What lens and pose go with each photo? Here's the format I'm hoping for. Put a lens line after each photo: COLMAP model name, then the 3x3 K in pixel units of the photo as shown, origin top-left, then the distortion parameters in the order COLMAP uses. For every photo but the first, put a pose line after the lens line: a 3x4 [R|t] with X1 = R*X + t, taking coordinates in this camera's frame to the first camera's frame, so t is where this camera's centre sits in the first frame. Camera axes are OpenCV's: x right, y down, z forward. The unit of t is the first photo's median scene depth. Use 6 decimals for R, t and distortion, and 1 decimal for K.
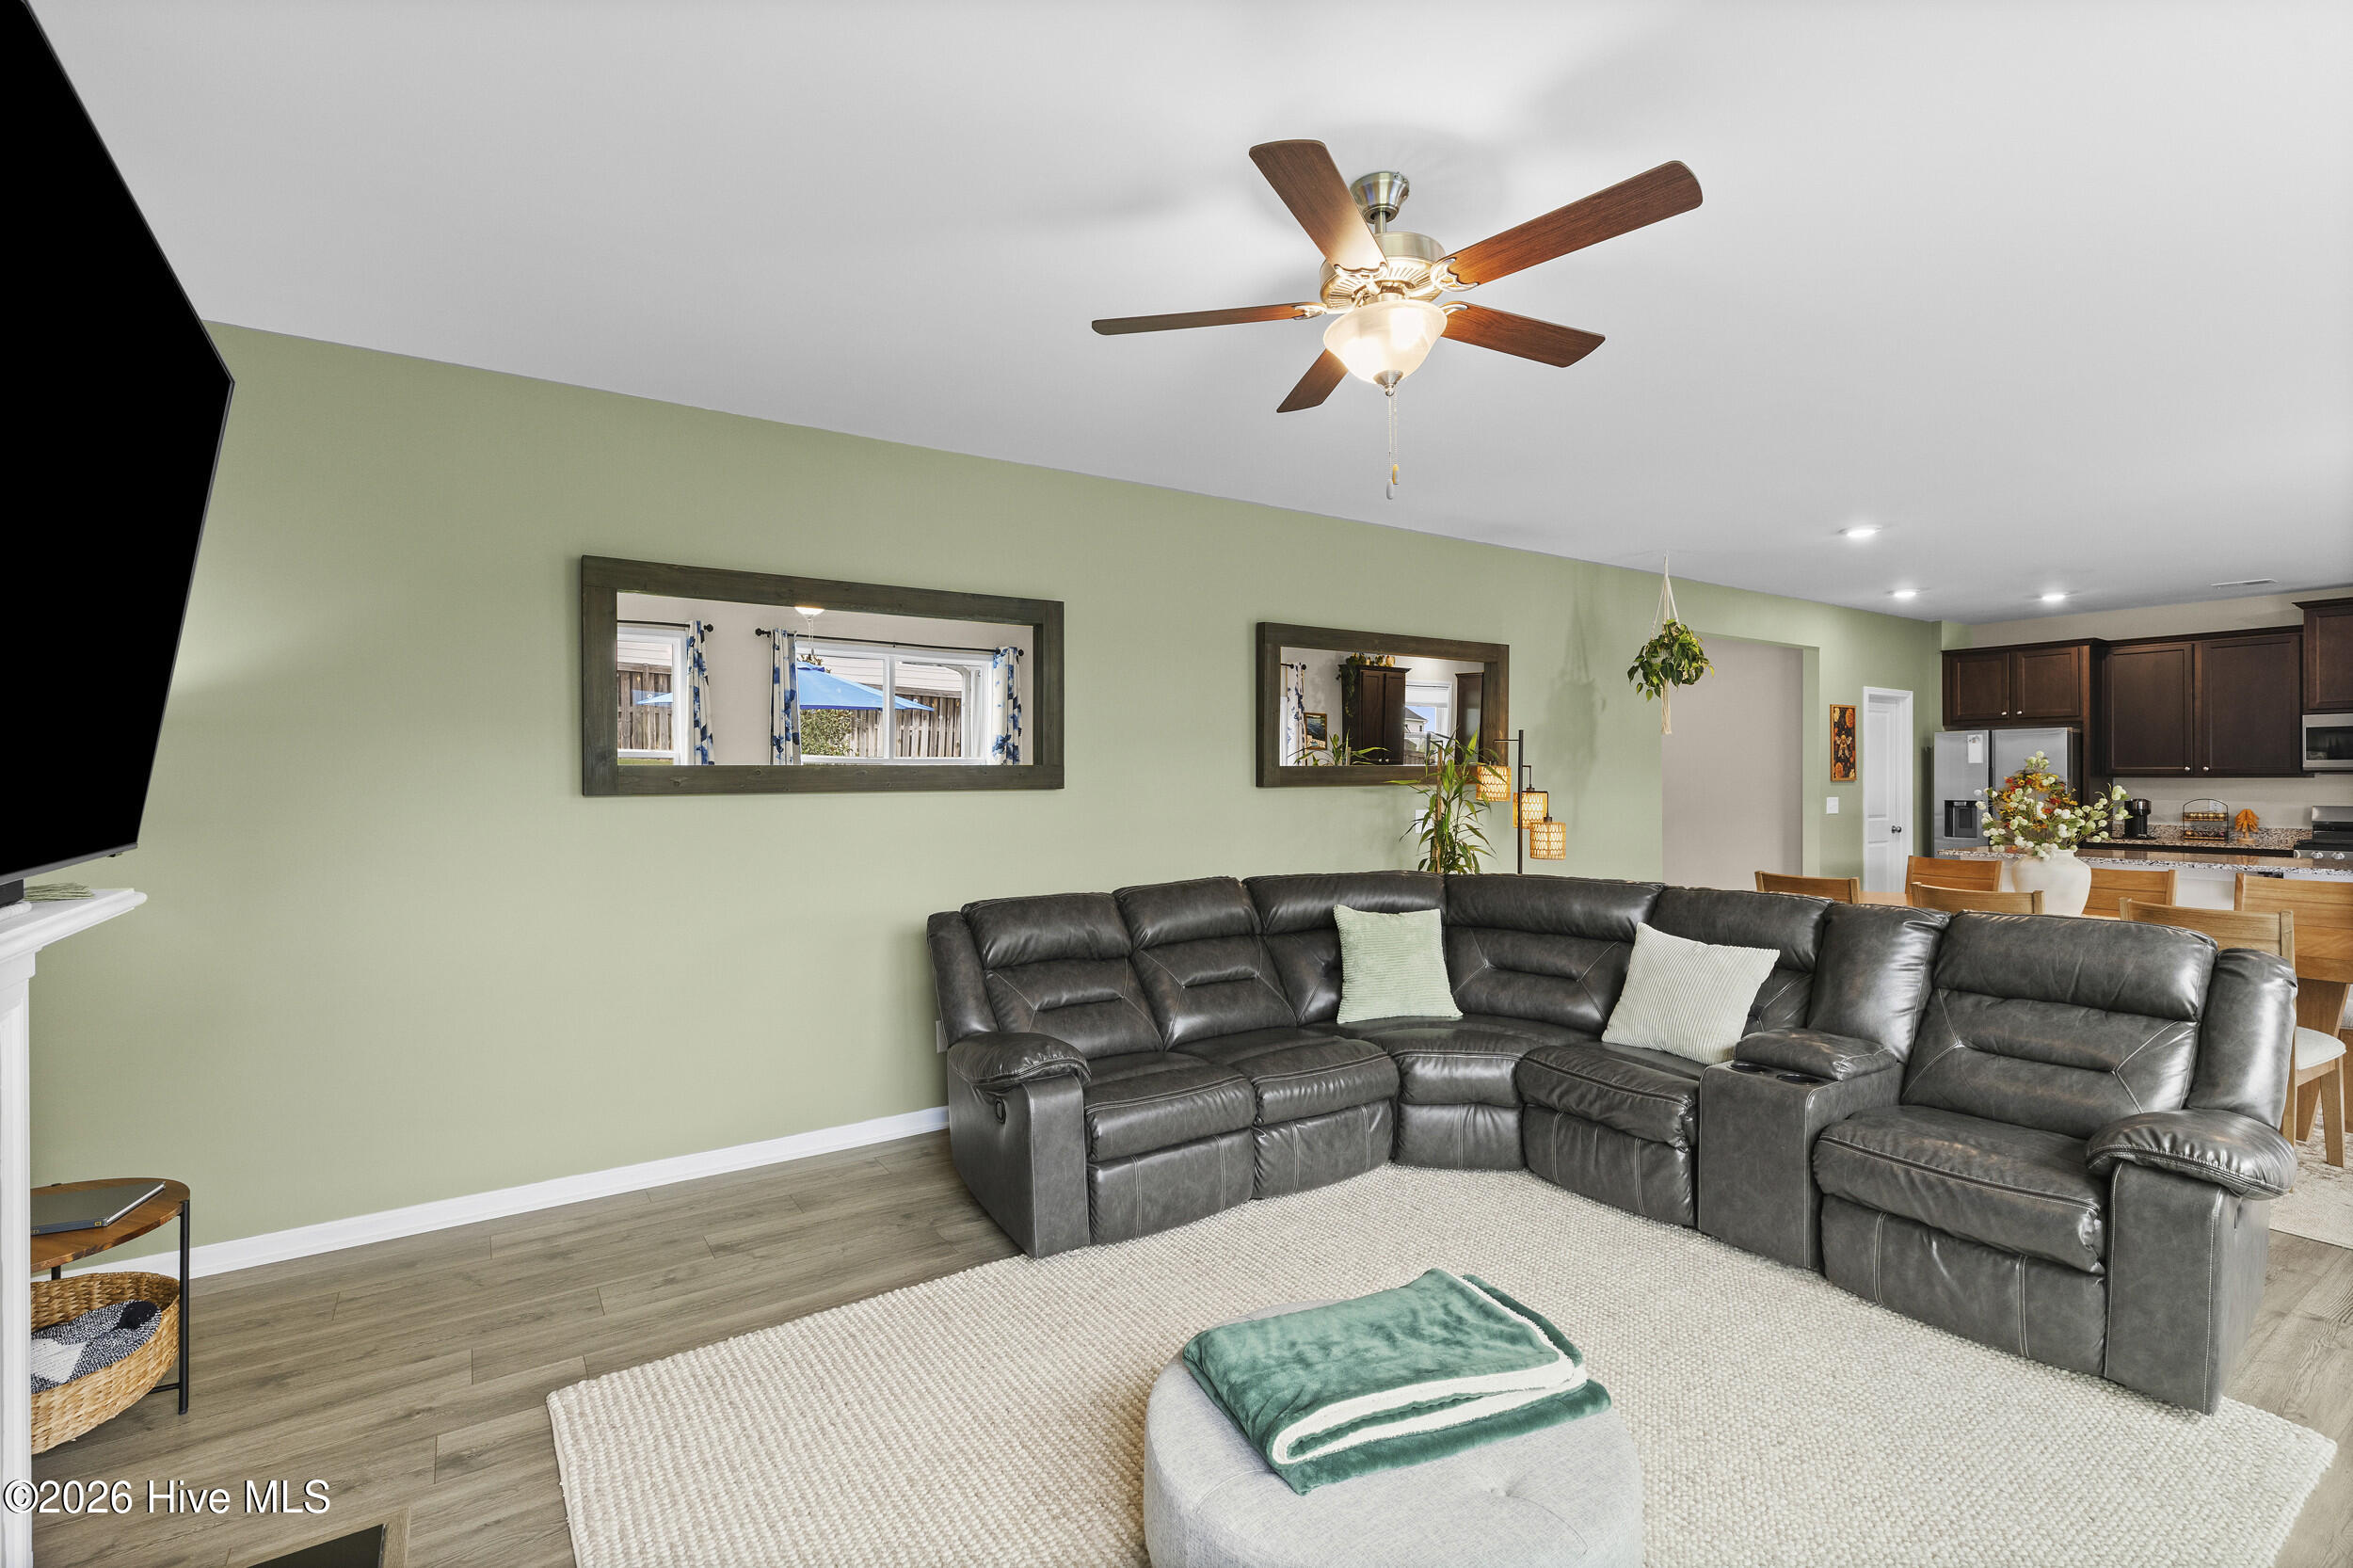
lens RADIAL K [[1073.9, 0, 1174.1], [0, 1073.9, 788.6], [0, 0, 1]] dist [-0.003104, 0.000647]
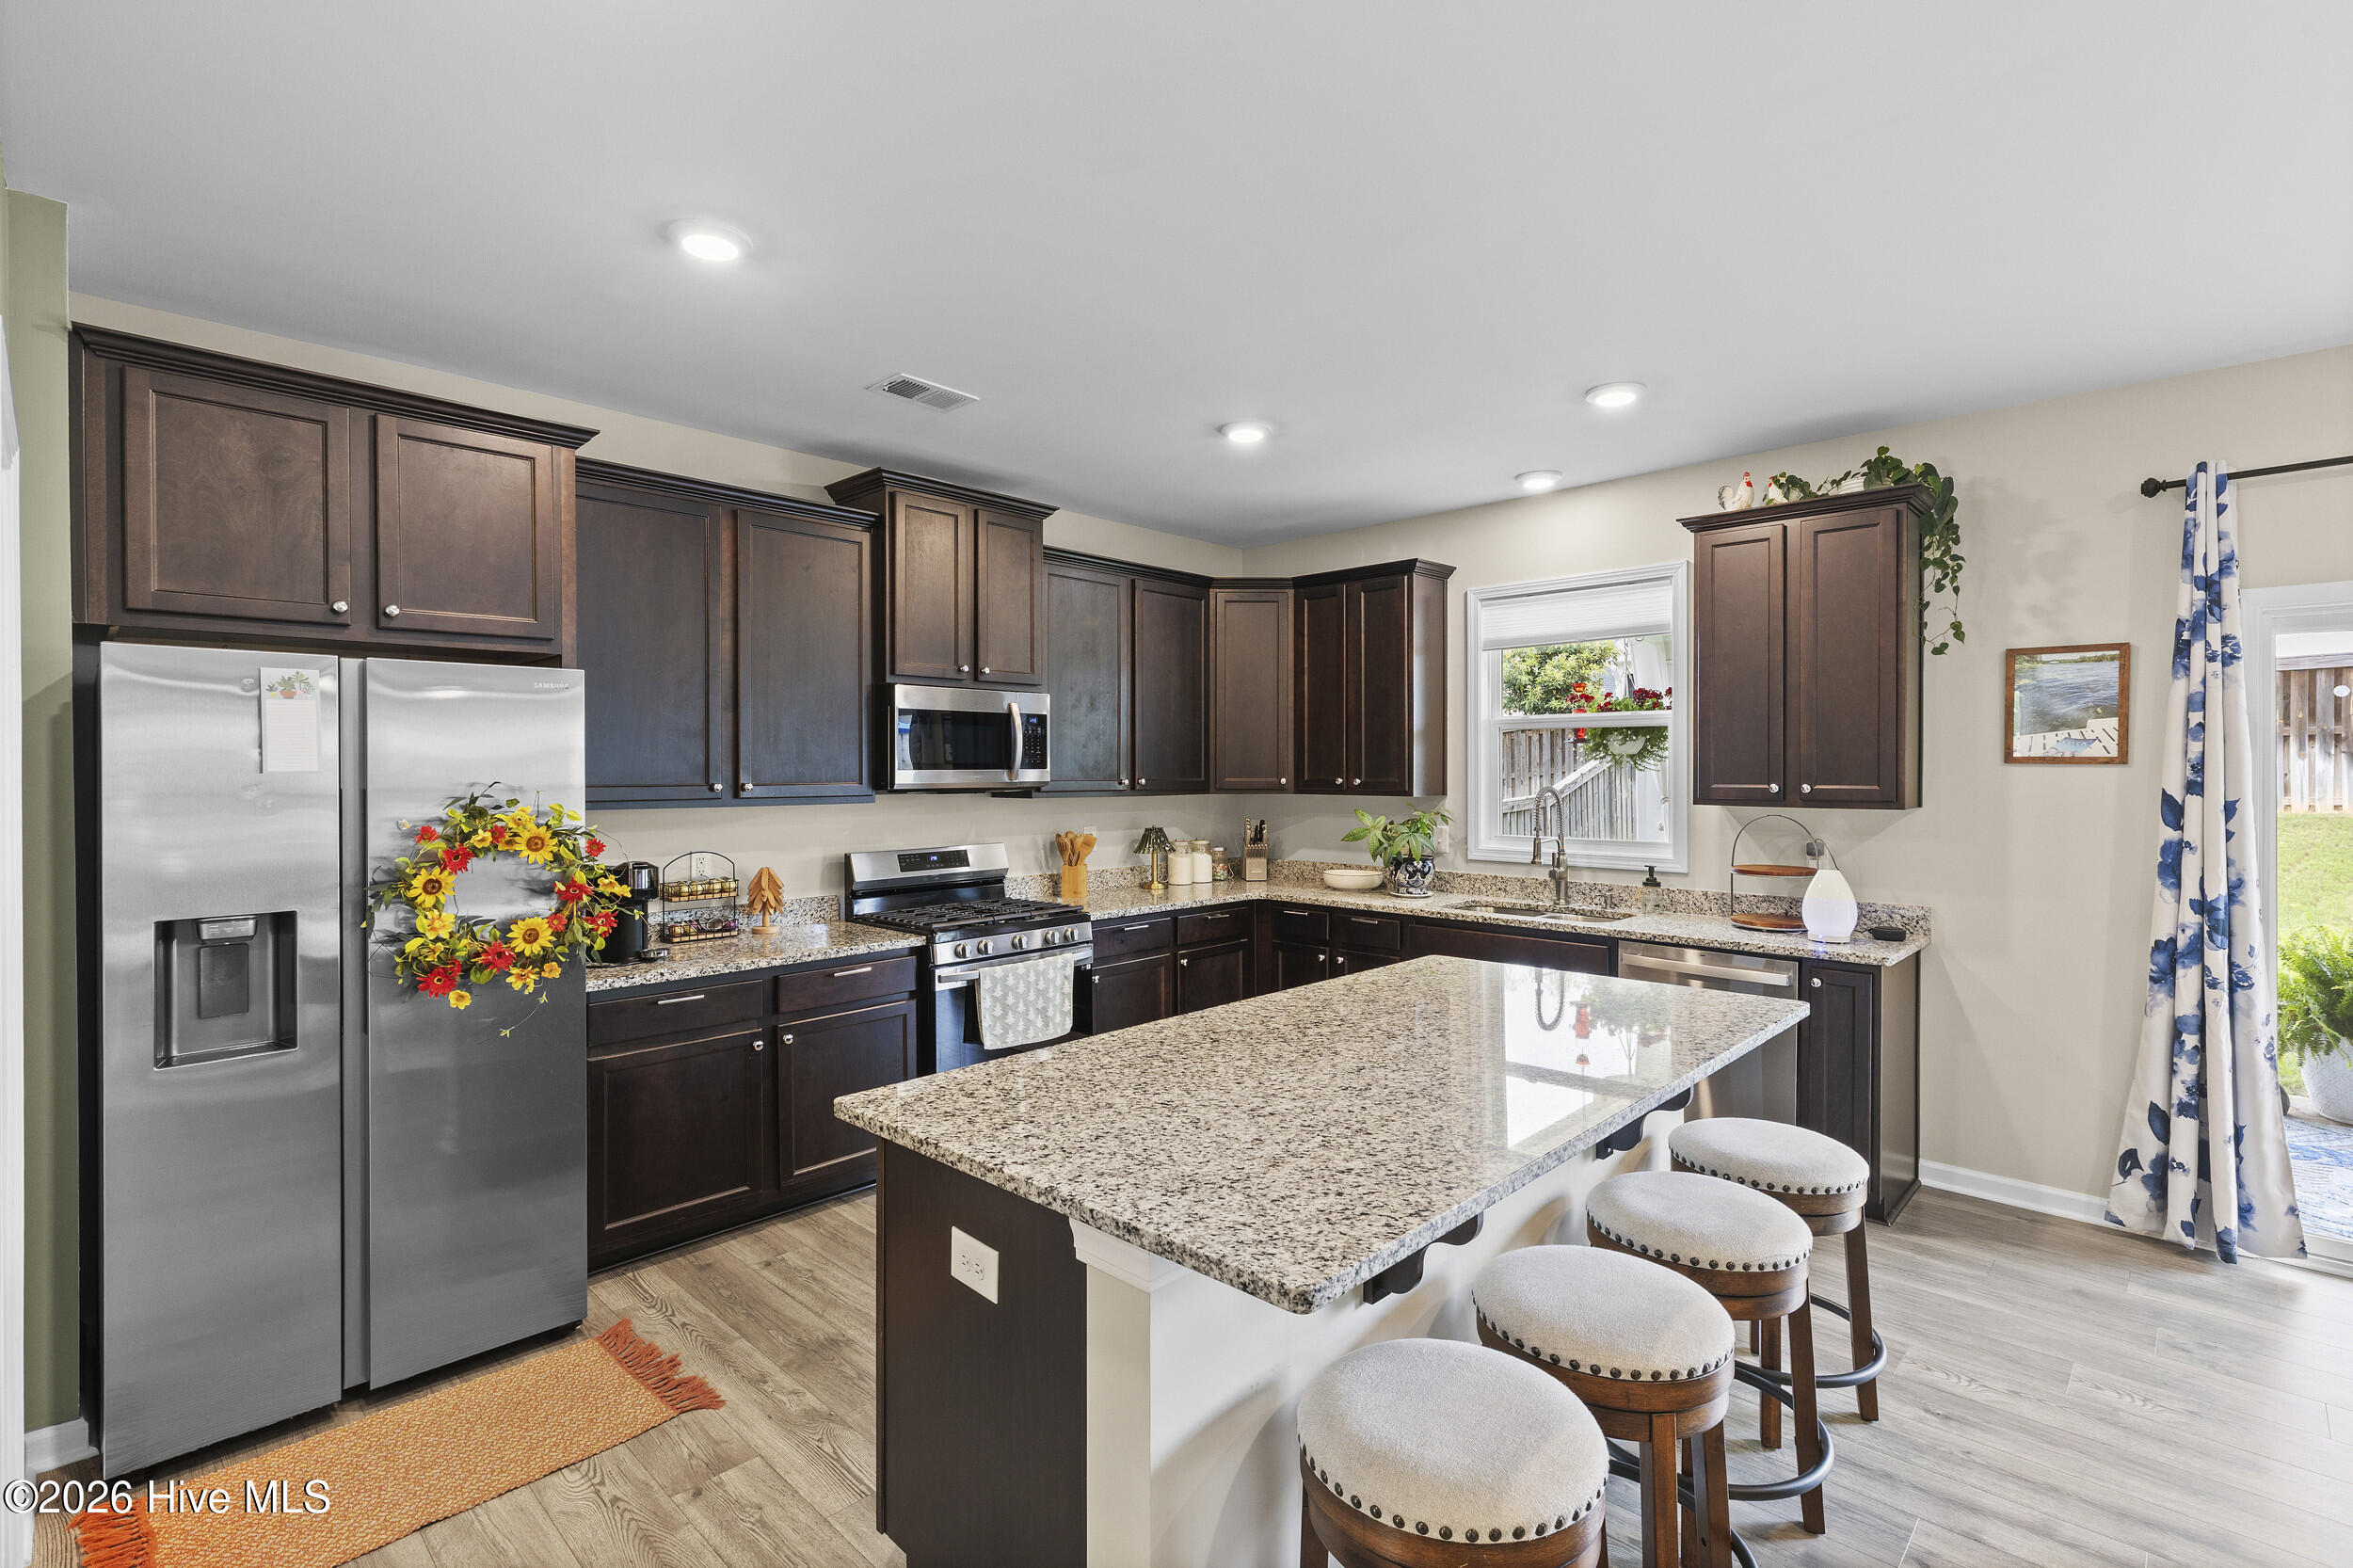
lens RADIAL K [[1073.9, 0, 1165.8], [0, 1073.9, 767.0], [0, 0, 1]] dist [-0.003104, 0.000647]
pose [[-0.182931, 0.007095, 0.983100, 0.481658], [0.013986, 0.999892, -0.004614, -0.022943], [-0.983026, 0.012906, -0.183011, 0.913960]]
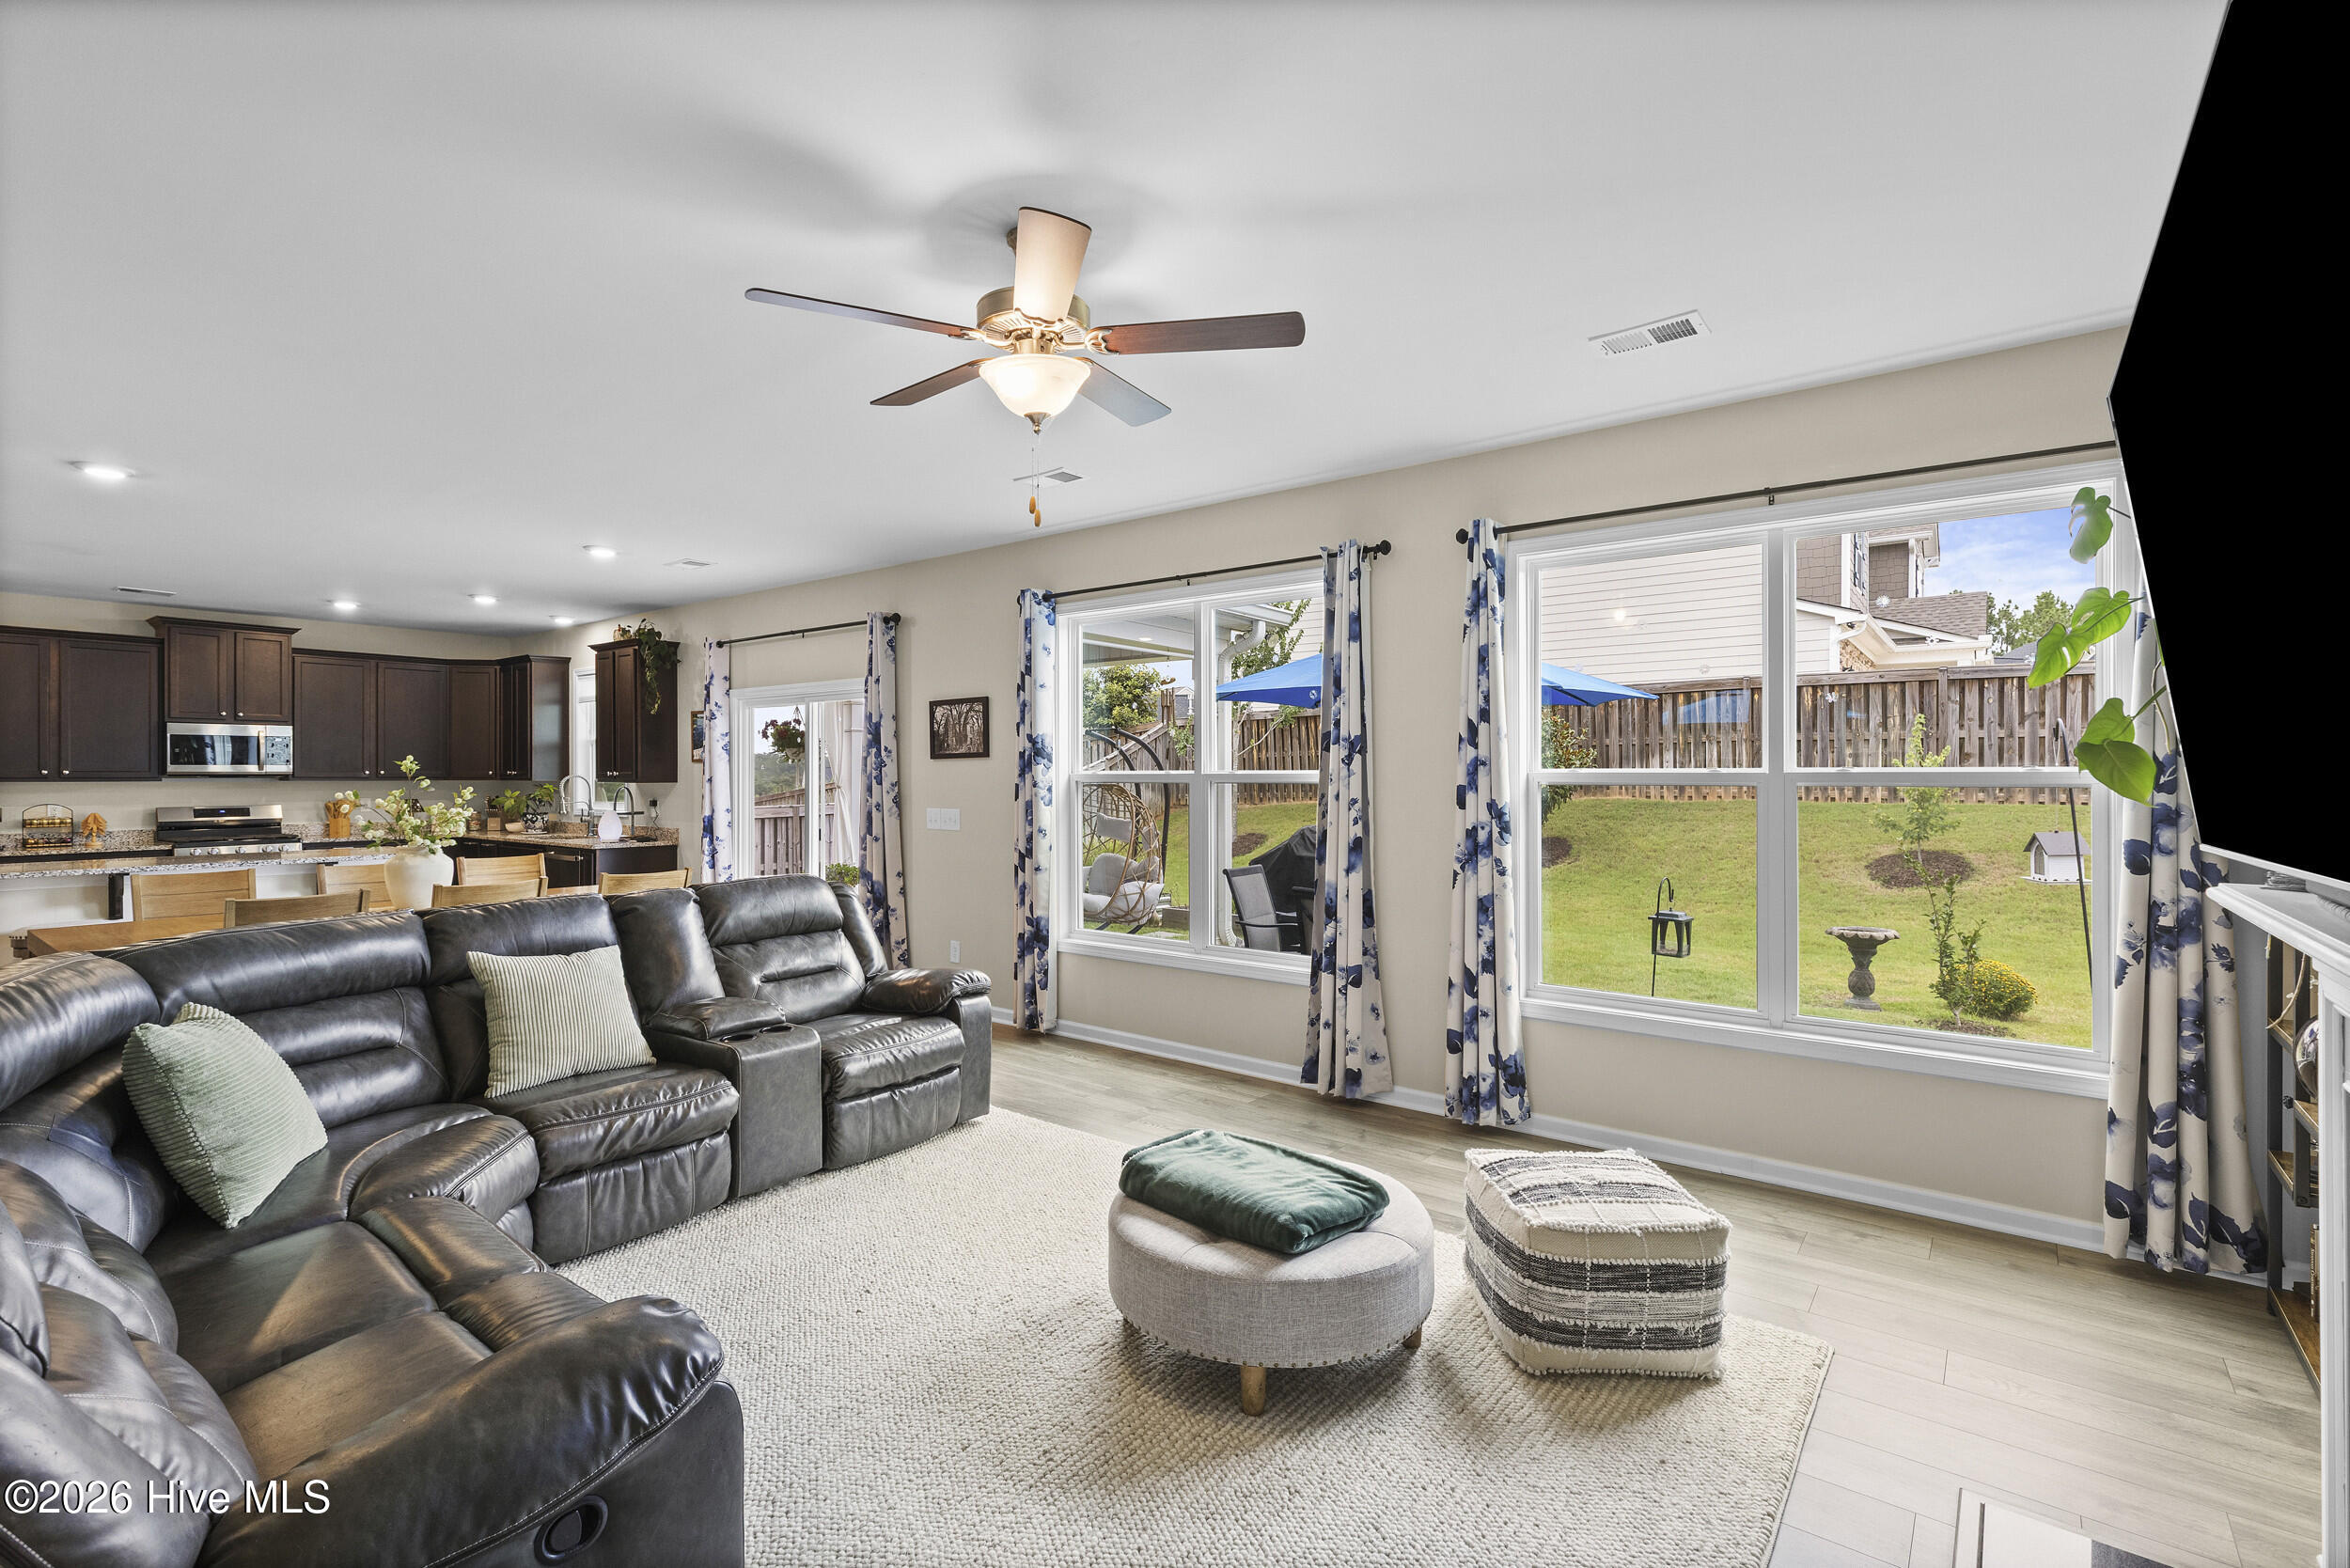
lens RADIAL K [[1072.6, 0, 1178.0], [0, 1072.6, 774.1], [0, 0, 1]] dist [-0.003104, 0.000647]
pose [[-0.303644, 0.005008, 0.952772, -0.254418], [0.013700, 0.999906, -0.000890, -0.002513], [-0.952687, 0.012783, -0.303684, 0.342223]]
